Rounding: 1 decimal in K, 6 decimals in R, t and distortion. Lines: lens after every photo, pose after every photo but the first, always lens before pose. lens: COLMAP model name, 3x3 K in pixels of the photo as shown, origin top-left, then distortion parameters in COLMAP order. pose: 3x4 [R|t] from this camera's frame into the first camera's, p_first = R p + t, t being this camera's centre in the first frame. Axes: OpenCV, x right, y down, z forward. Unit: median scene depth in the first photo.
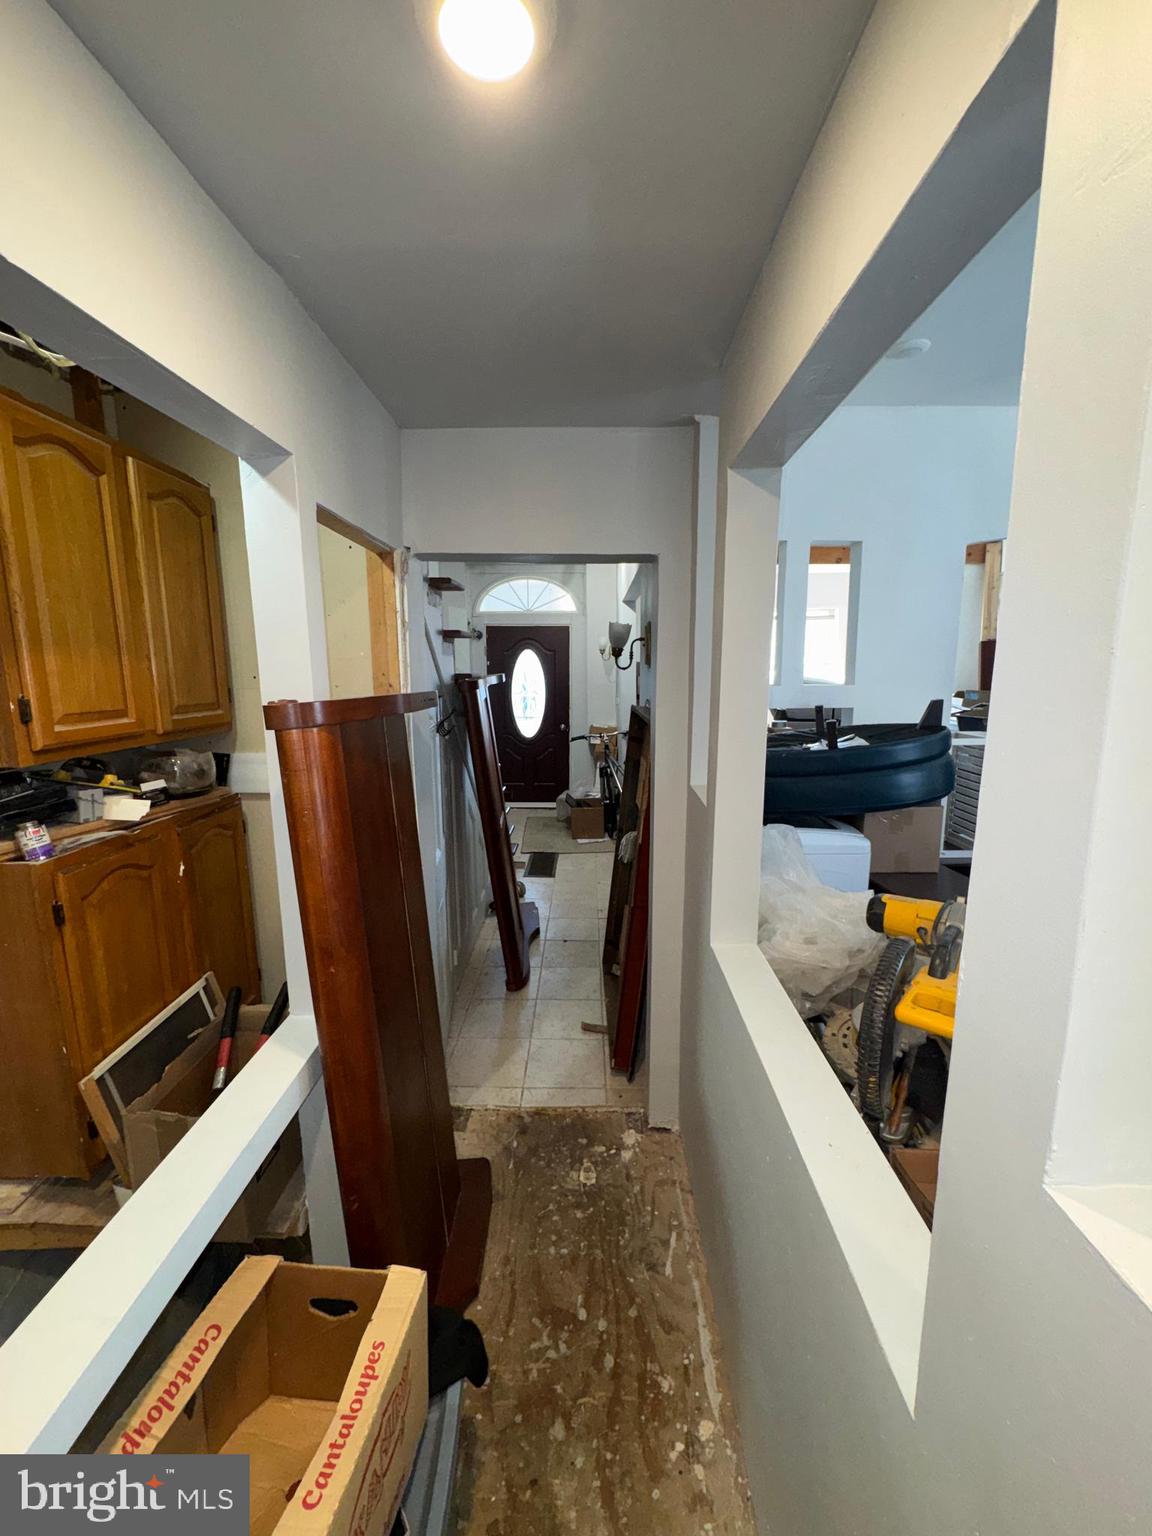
lens RADIAL K [[617.0, 0, 576.8], [0, 617.0, 767.9], [0, 0, 1]] dist [-0.006499, 0.000614]
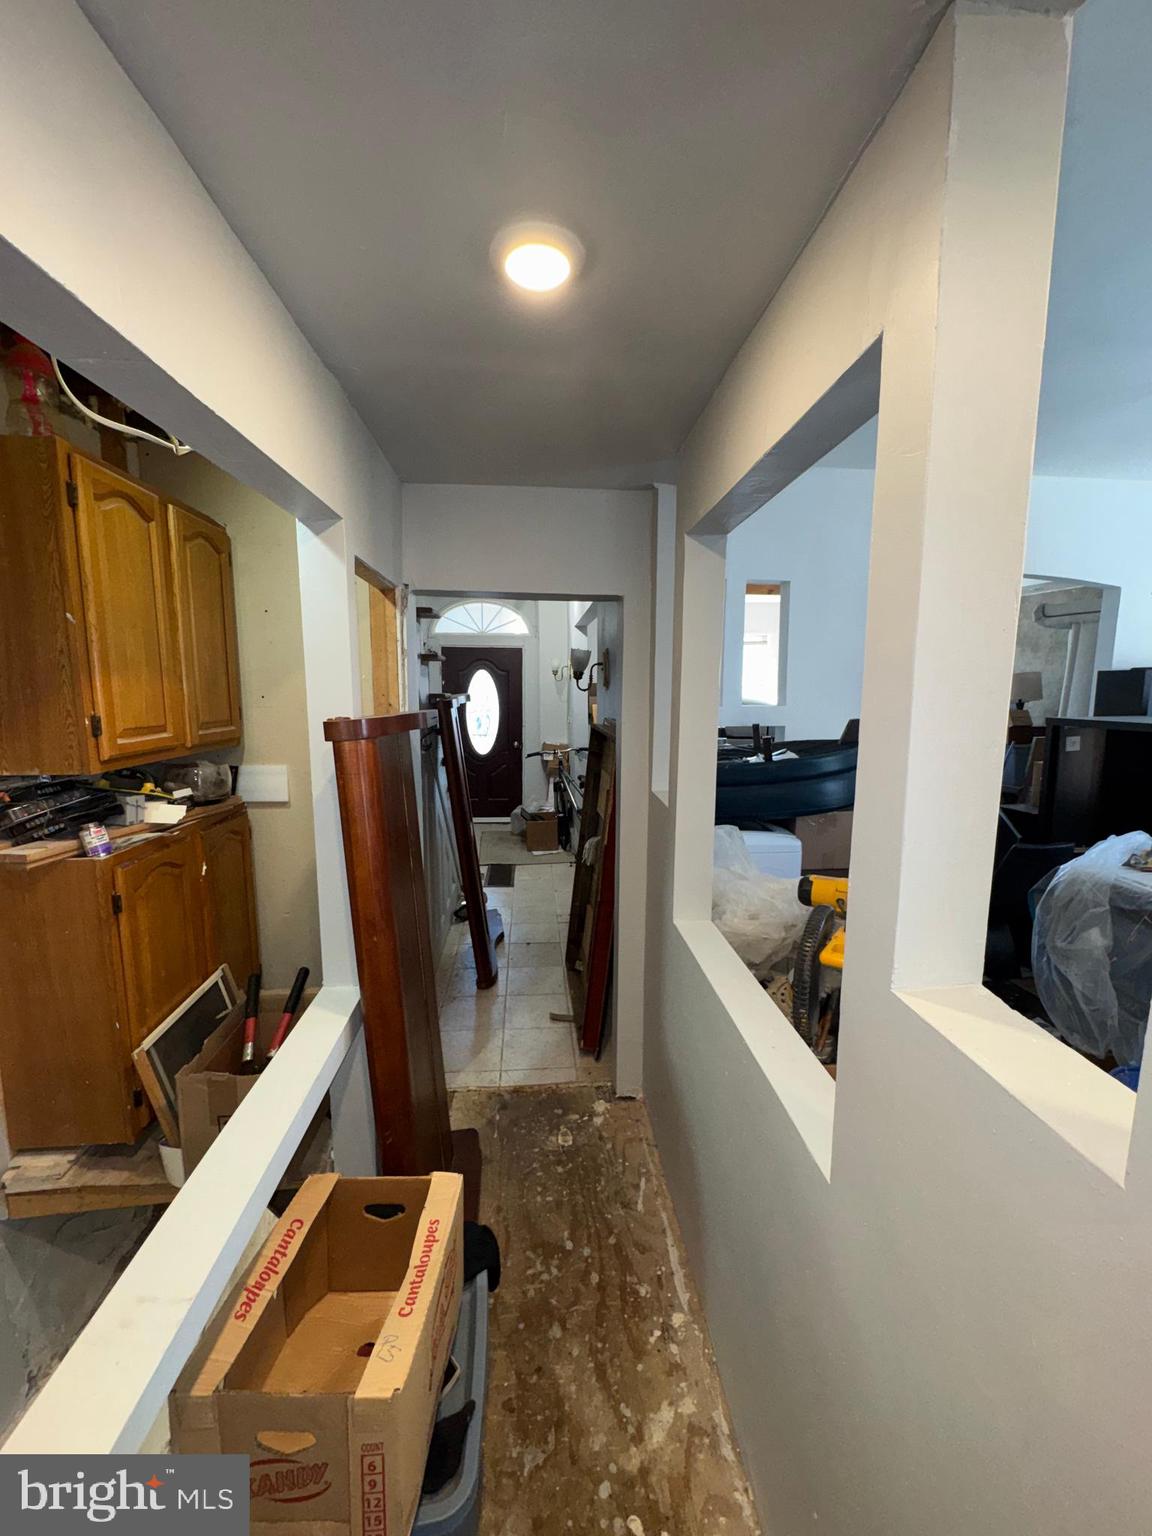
lens RADIAL K [[617.0, 0, 577.8], [0, 617.0, 767.9], [0, 0, 1]] dist [-0.006499, 0.000614]
pose [[0.995430, -0.004219, 0.095404, -0.081713], [0.007065, 0.999539, -0.029518, 0.021141], [-0.095235, 0.030057, 0.995001, -0.186212]]
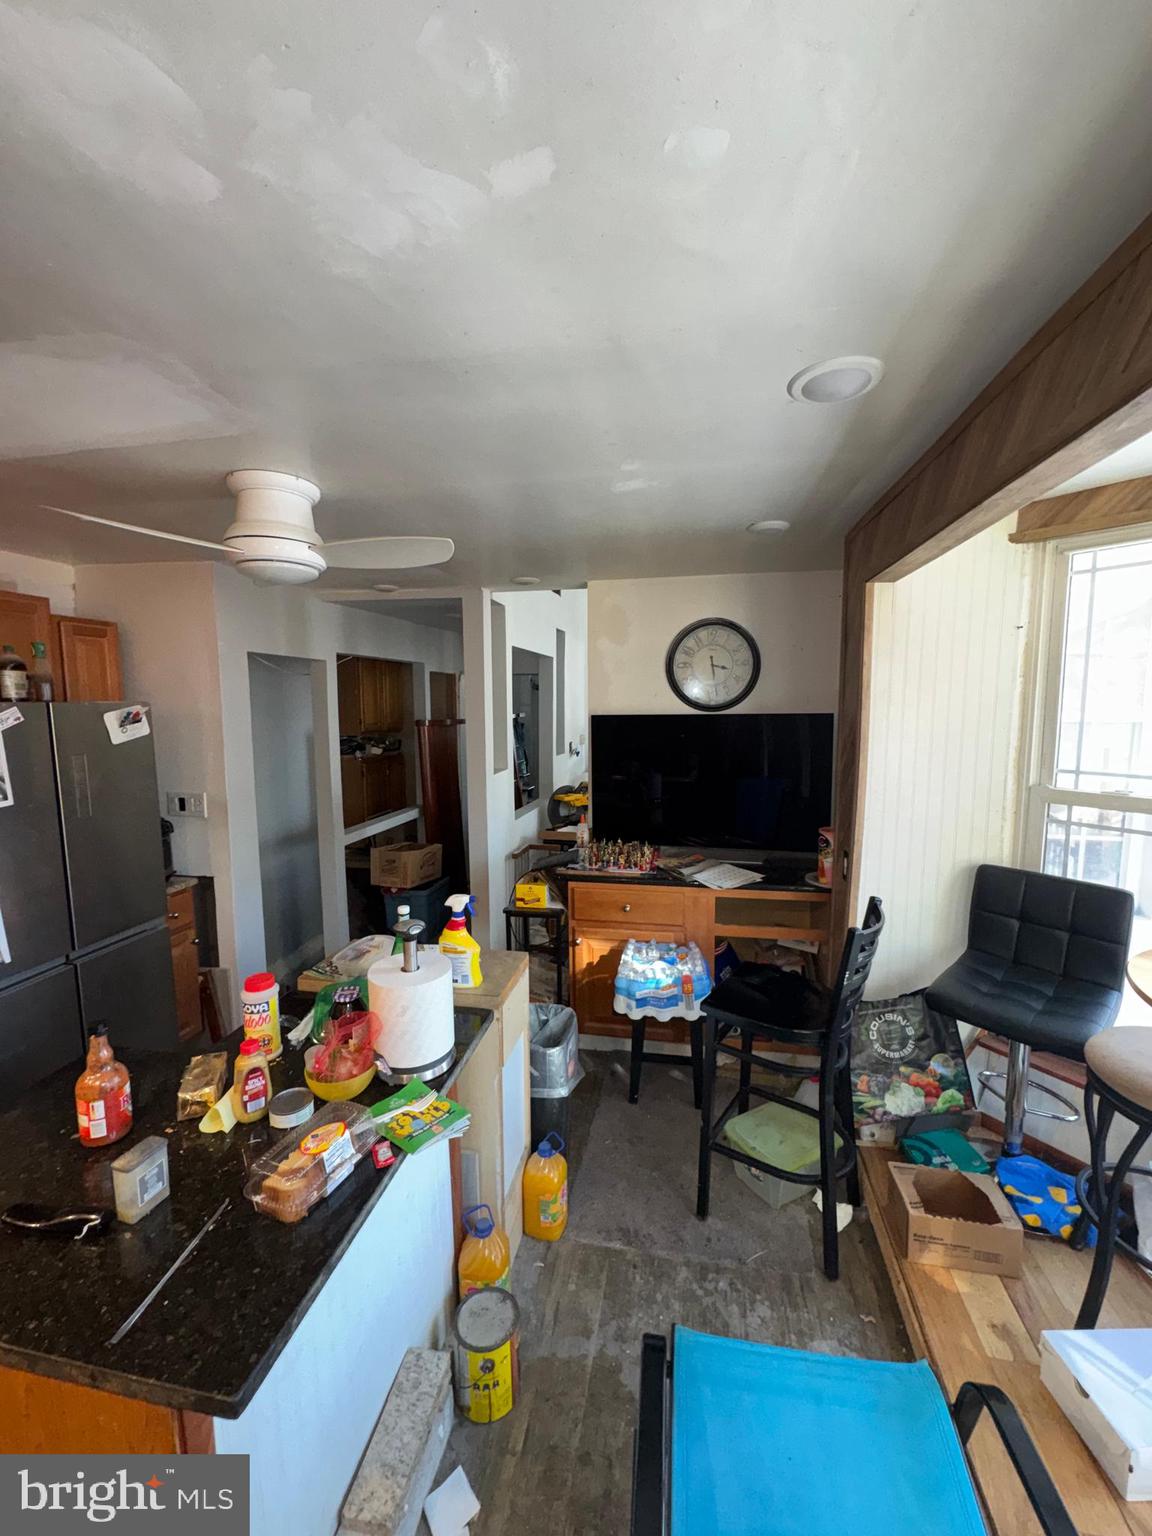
lens RADIAL K [[617.0, 0, 579.7], [0, 617.0, 769.1], [0, 0, 1]] dist [-0.006499, 0.000614]
pose [[0.985705, 0.020210, -0.167262, 0.949956], [-0.031074, 0.997555, -0.062595, 0.335863], [0.165589, 0.066897, 0.983923, -2.145583]]
